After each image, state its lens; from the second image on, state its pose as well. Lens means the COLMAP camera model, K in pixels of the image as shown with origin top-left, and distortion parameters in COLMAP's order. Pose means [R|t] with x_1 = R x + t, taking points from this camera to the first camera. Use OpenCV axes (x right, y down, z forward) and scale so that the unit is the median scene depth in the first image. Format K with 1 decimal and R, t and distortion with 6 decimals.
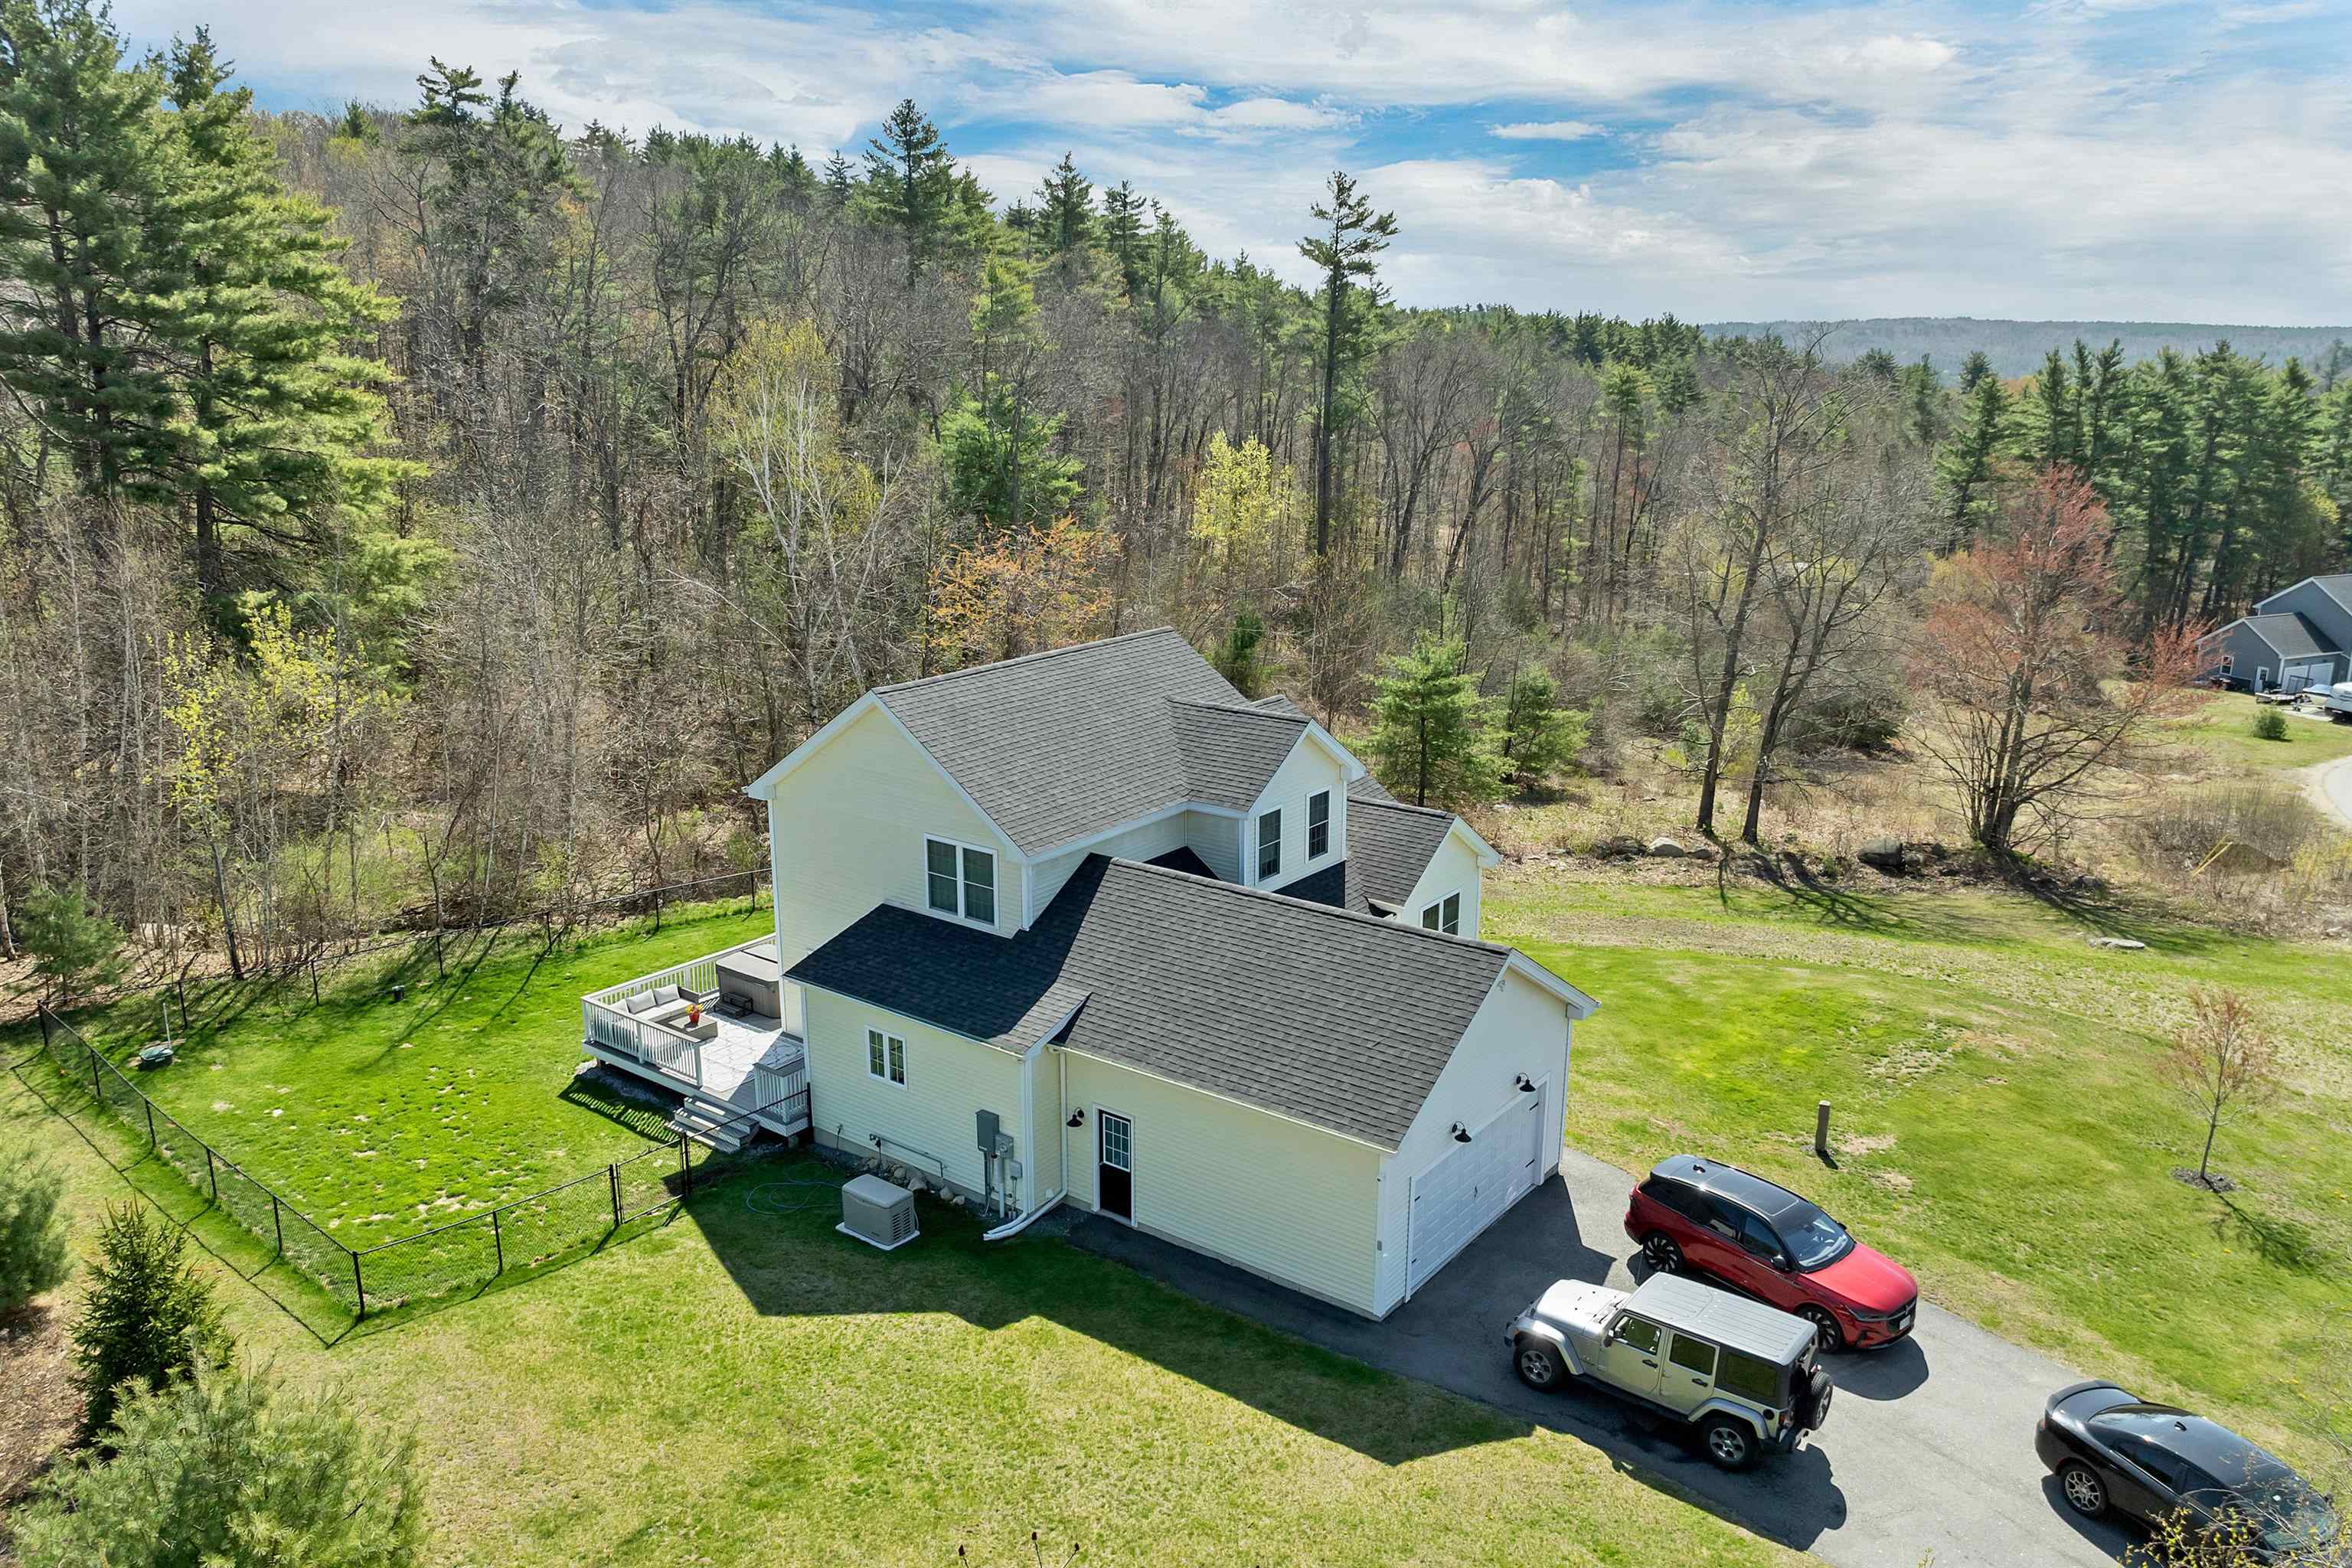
lens RADIAL K [[1692.9, 0, 1176.0], [0, 1692.9, 784.0], [0, 0, 1]] dist [-0.037277, -0.005121]
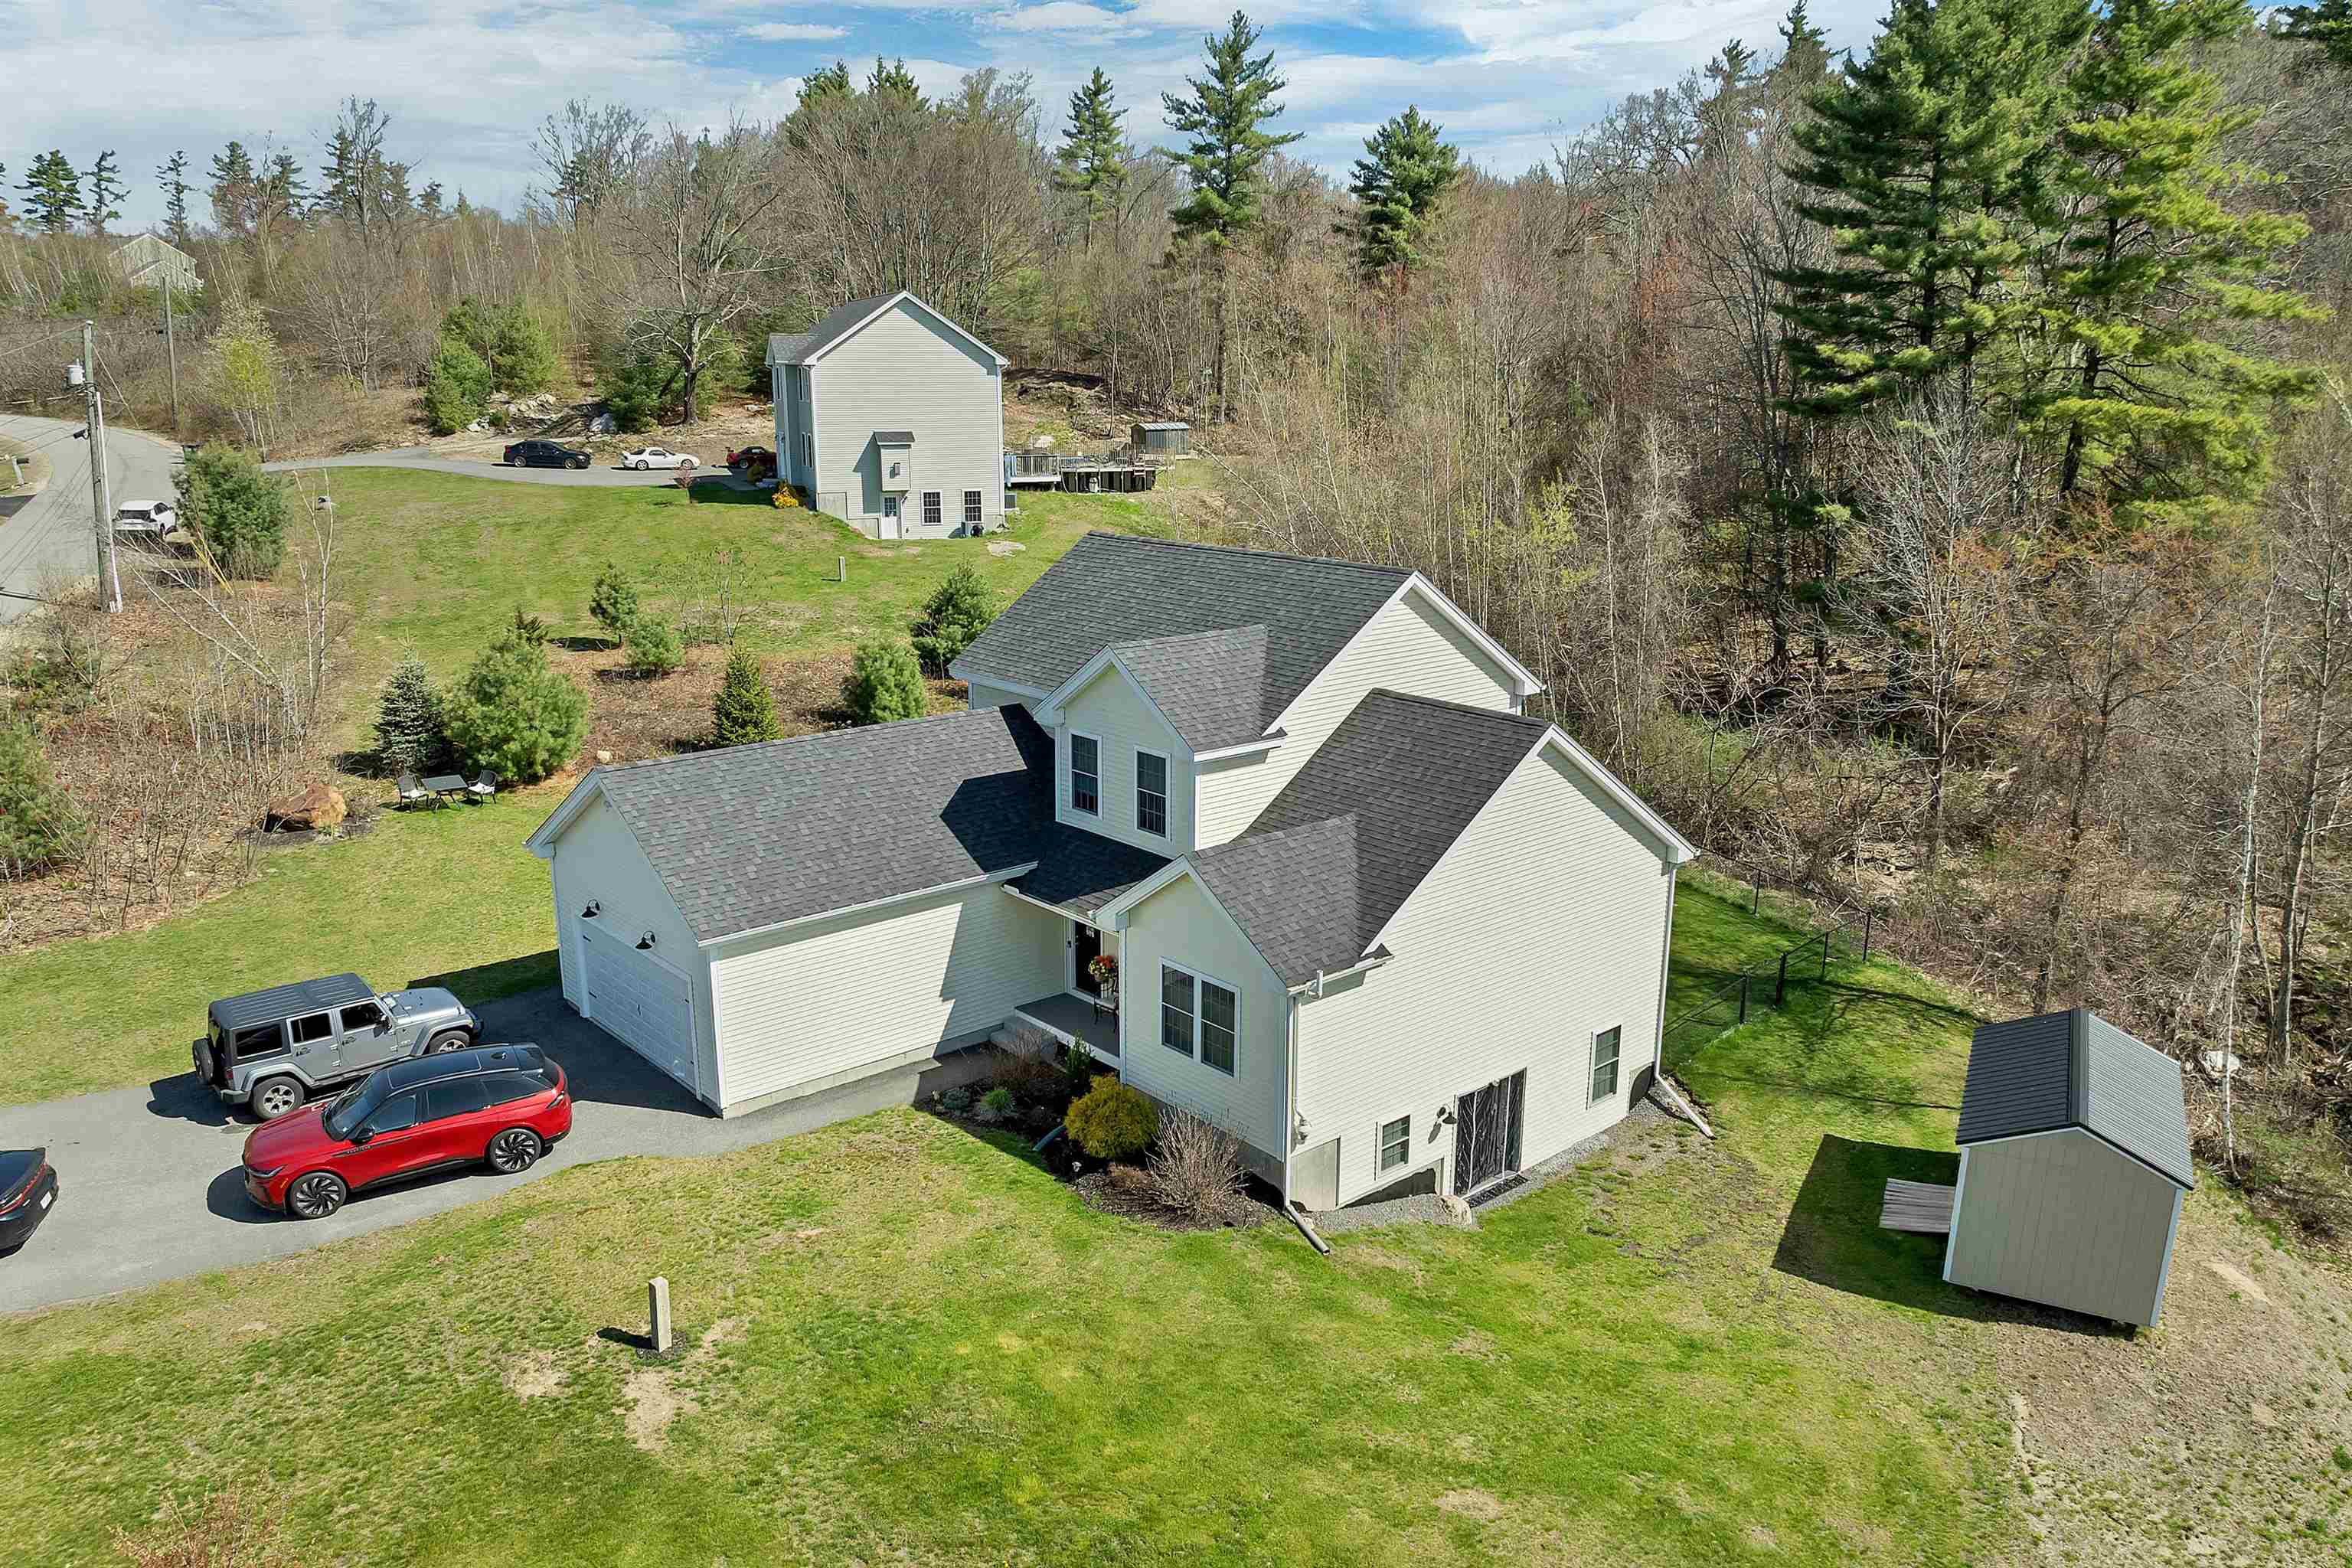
lens RADIAL K [[1692.9, 0, 1176.0], [0, 1692.9, 784.0], [0, 0, 1]] dist [-0.037277, -0.005121]
pose [[-0.203023, 0.236351, -0.950221, 0.916864], [-0.243965, 0.927618, 0.282854, -0.229794], [0.948295, 0.289246, -0.130667, 1.204139]]
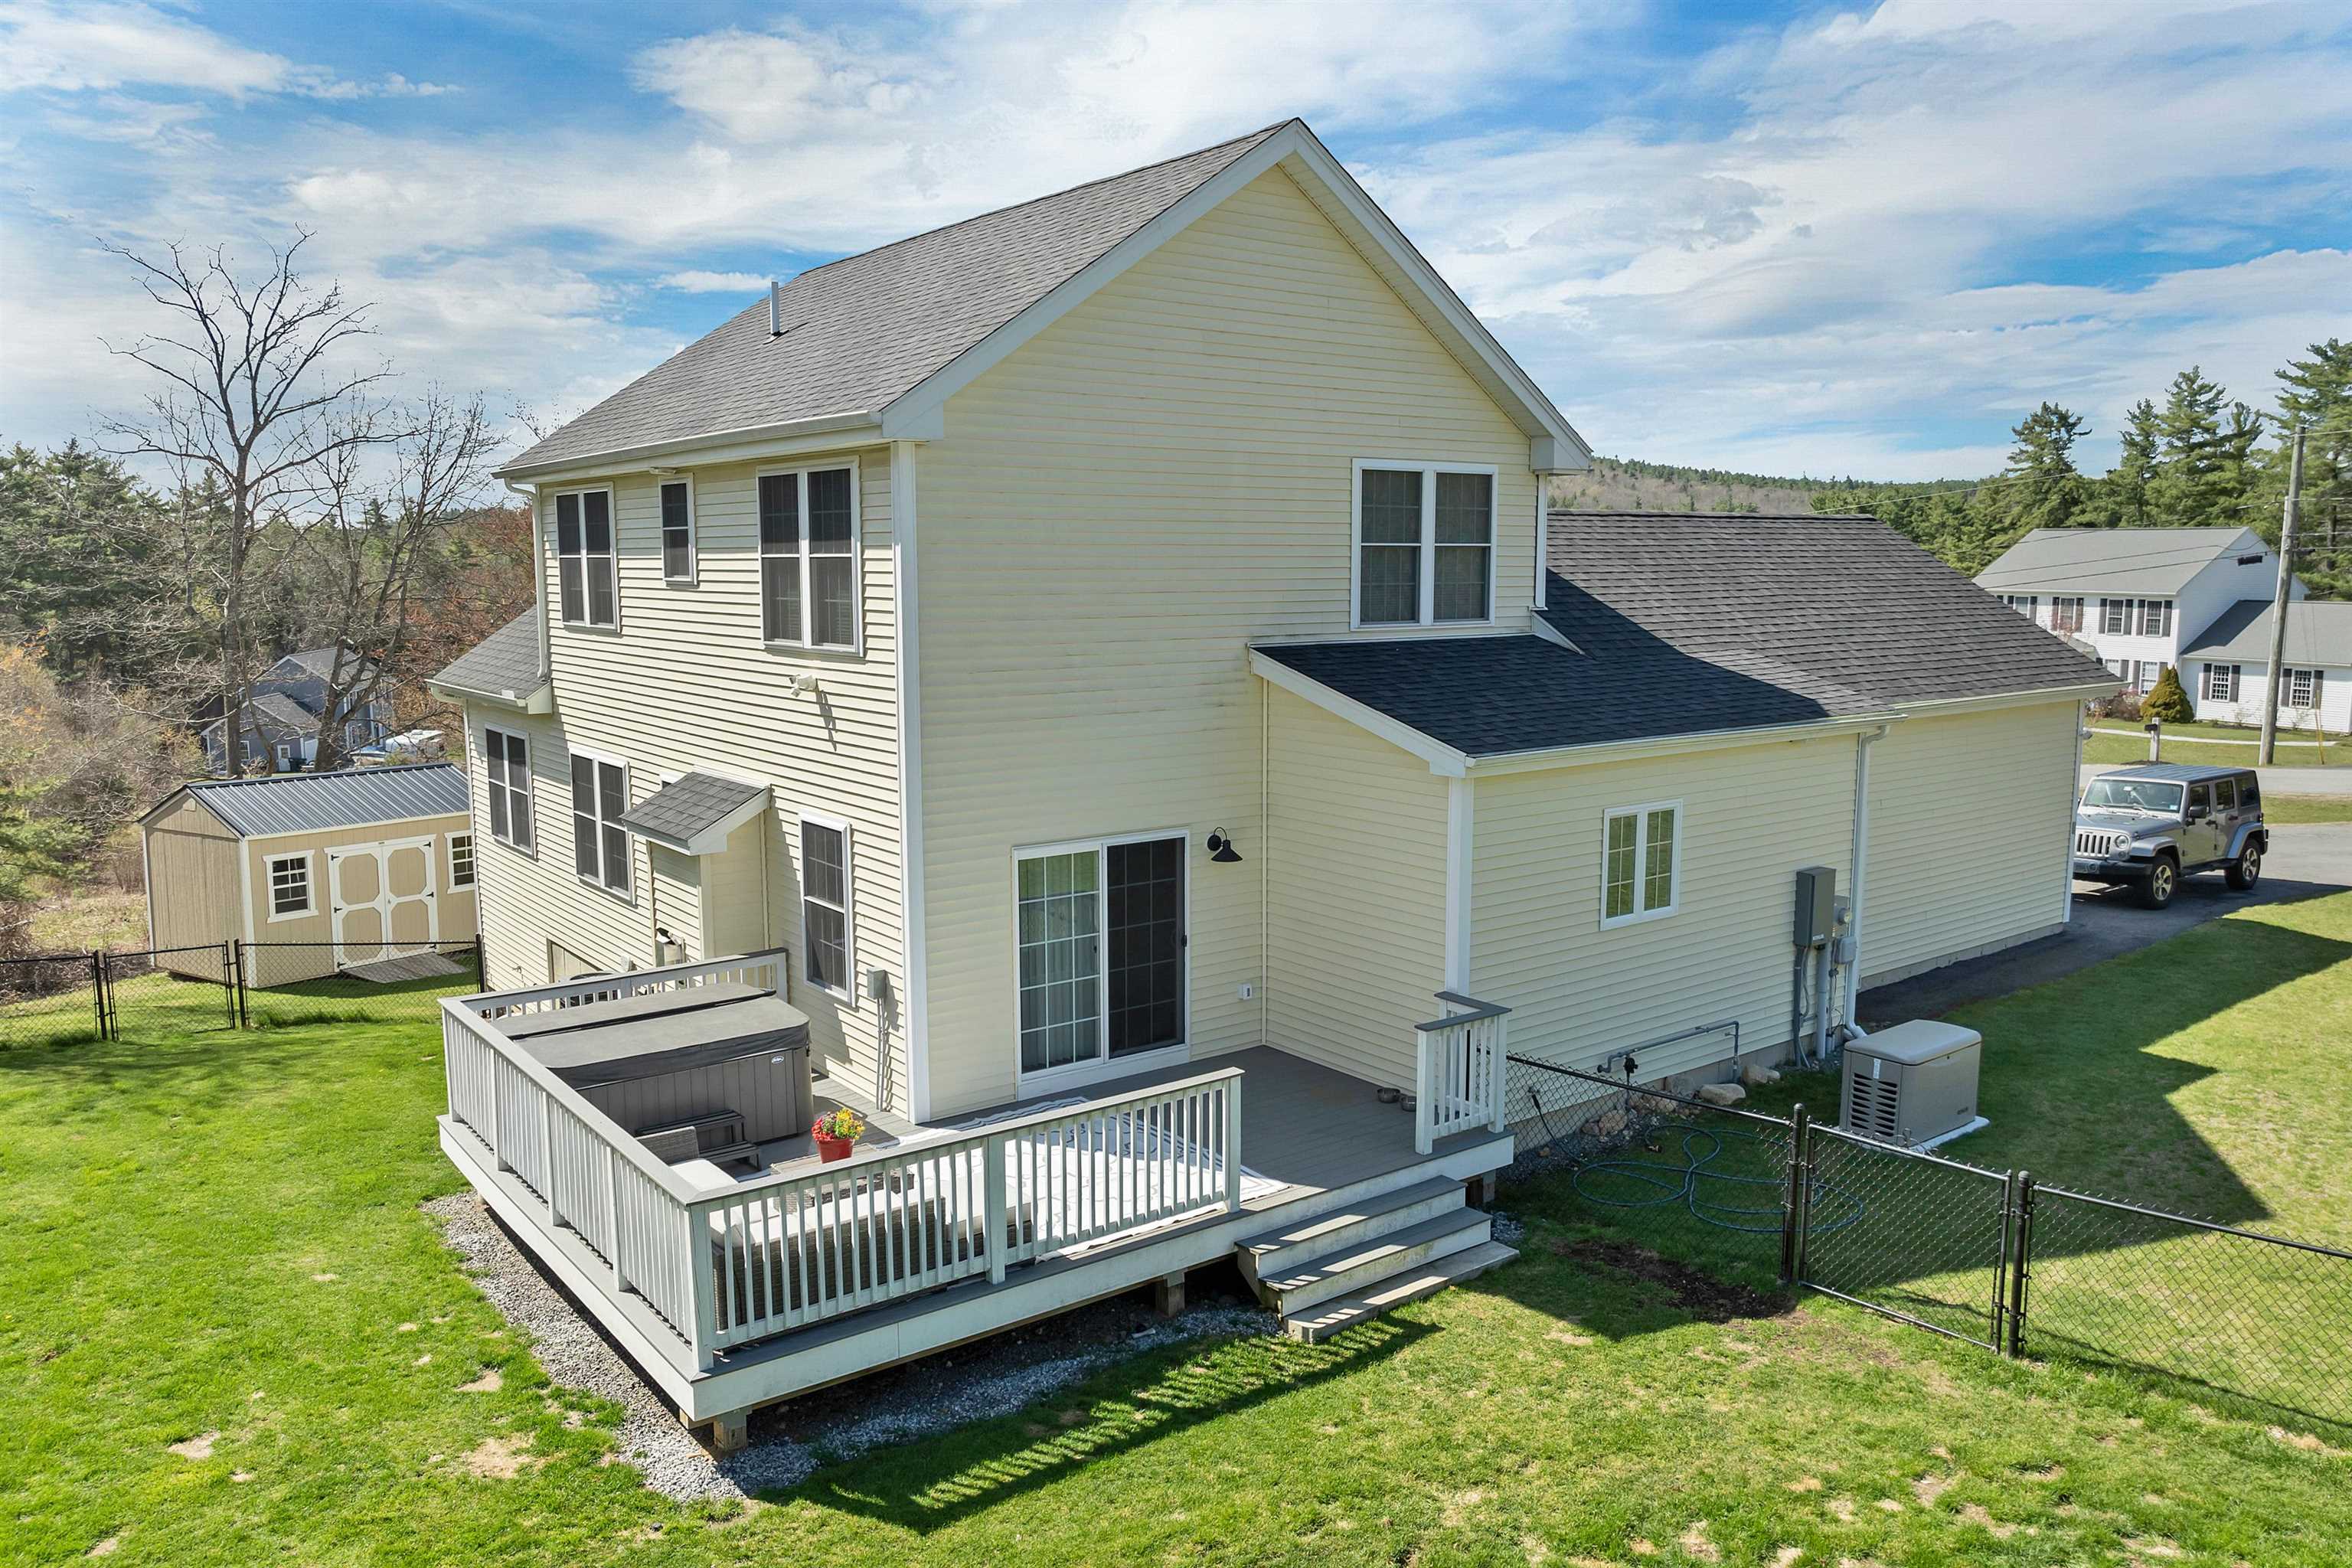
lens RADIAL K [[1701.2, 0, 1176.0], [0, 1701.2, 784.0], [0, 0, 1]] dist [-0.047087, -0.000497]
pose [[0.270326, -0.128819, 0.954112, -0.599093], [0.239902, 0.968762, 0.062826, 0.072517], [-0.932401, 0.211910, 0.292785, 0.893731]]
